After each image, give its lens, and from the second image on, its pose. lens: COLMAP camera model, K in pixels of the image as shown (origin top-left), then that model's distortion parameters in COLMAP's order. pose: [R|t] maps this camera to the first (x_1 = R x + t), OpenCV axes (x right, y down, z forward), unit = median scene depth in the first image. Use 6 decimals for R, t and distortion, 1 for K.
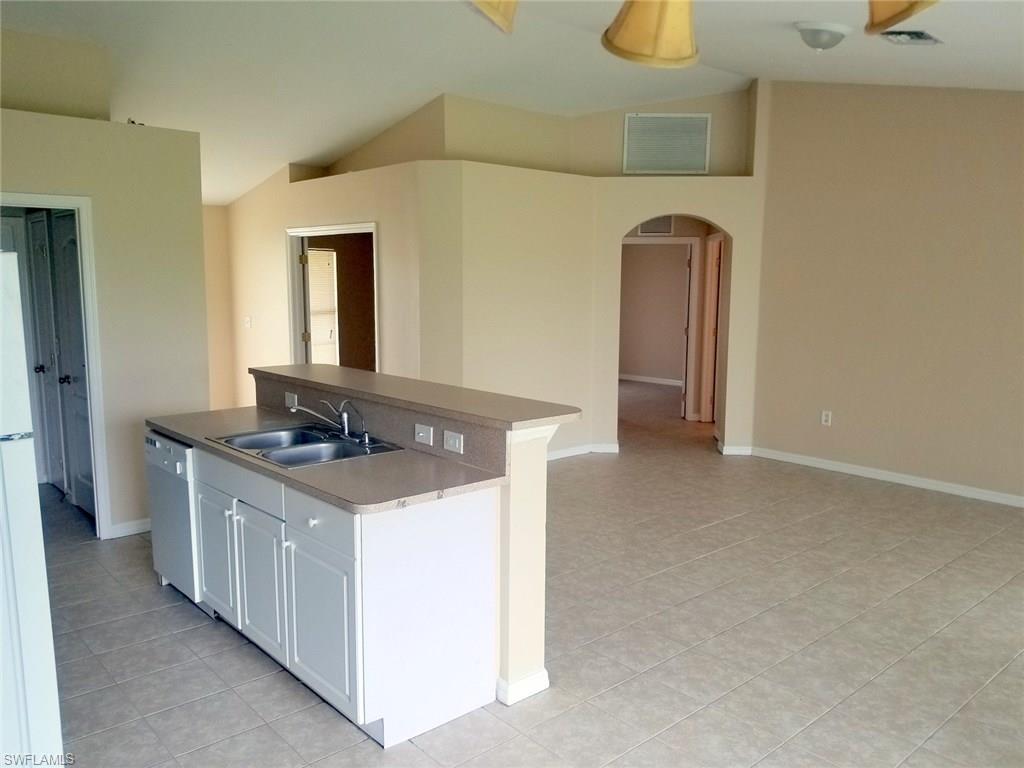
lens RADIAL K [[827.8, 0, 518.1], [0, 827.8, 386.5], [0, 0, 1]] dist [0.070400, -0.146193]
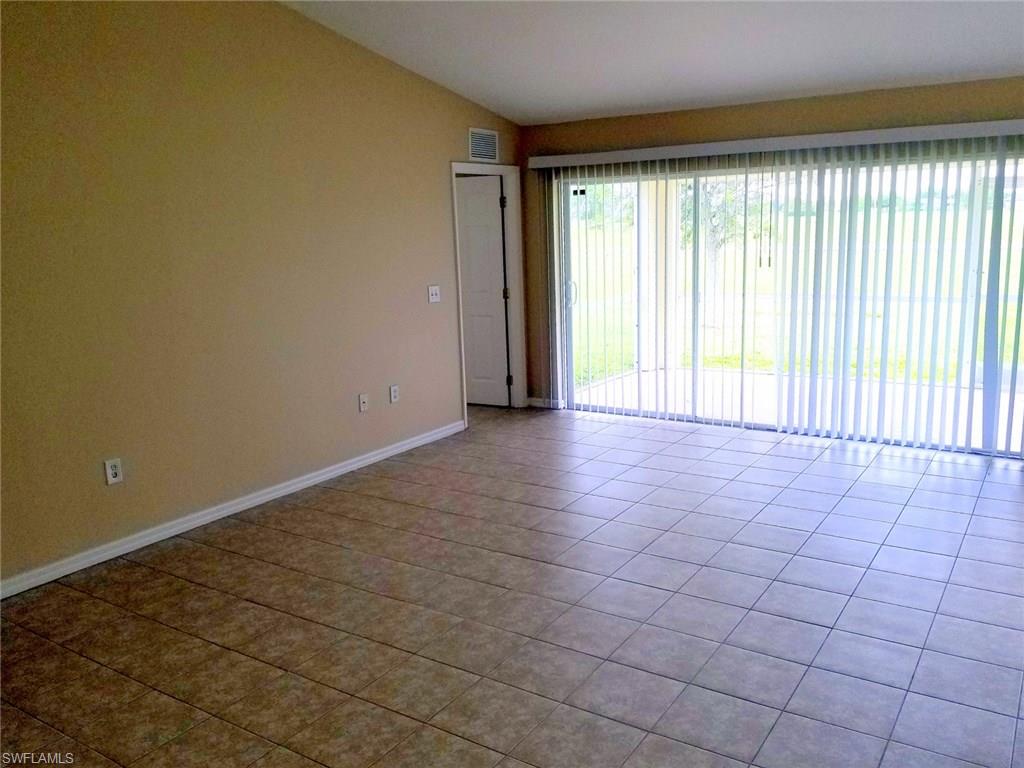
lens RADIAL K [[827.8, 0, 518.1], [0, 827.8, 386.5], [0, 0, 1]] dist [0.070400, -0.146193]
pose [[-0.232384, -0.210763, 0.949514, -0.361833], [0.158512, 0.954981, 0.250770, -0.171547], [-0.959620, 0.208784, -0.188514, 1.086751]]
